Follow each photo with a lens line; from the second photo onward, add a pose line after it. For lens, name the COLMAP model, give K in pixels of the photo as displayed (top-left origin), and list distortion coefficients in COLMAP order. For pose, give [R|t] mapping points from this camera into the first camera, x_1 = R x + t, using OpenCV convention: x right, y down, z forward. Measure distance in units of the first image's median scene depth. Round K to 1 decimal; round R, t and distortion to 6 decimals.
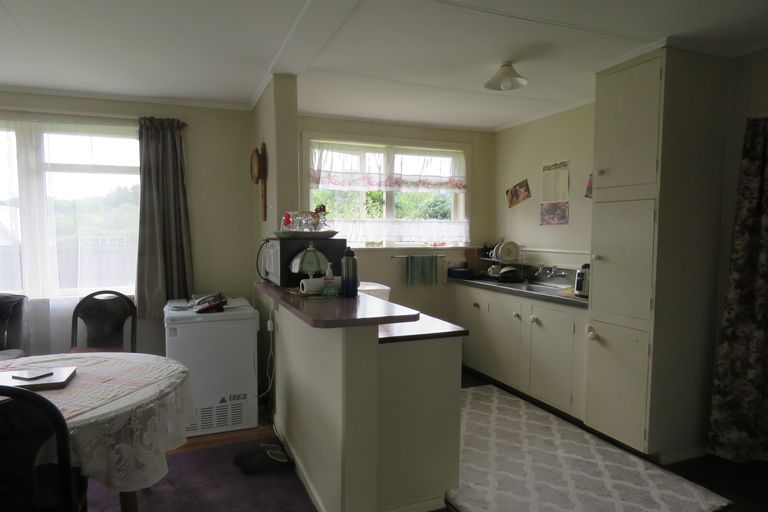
lens RADIAL K [[488.1, 0, 377.0], [0, 488.1, 255.4], [0, 0, 1]] dist [0.002327, -0.001020]
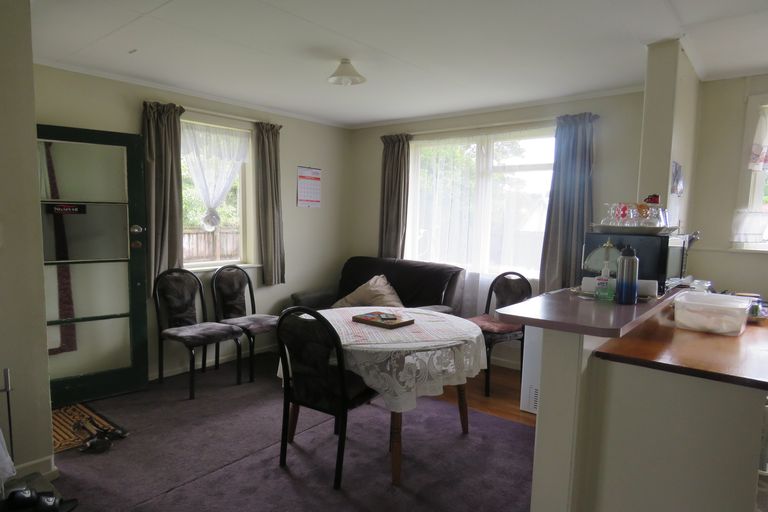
lens RADIAL K [[488.1, 0, 379.5], [0, 488.1, 264.1], [0, 0, 1]] dist [0.002327, -0.001020]
pose [[0.492873, 0.096240, -0.864763, 0.269035], [-0.067641, 0.995094, 0.072192, -0.009367], [0.867468, 0.022912, 0.496965, 0.122314]]
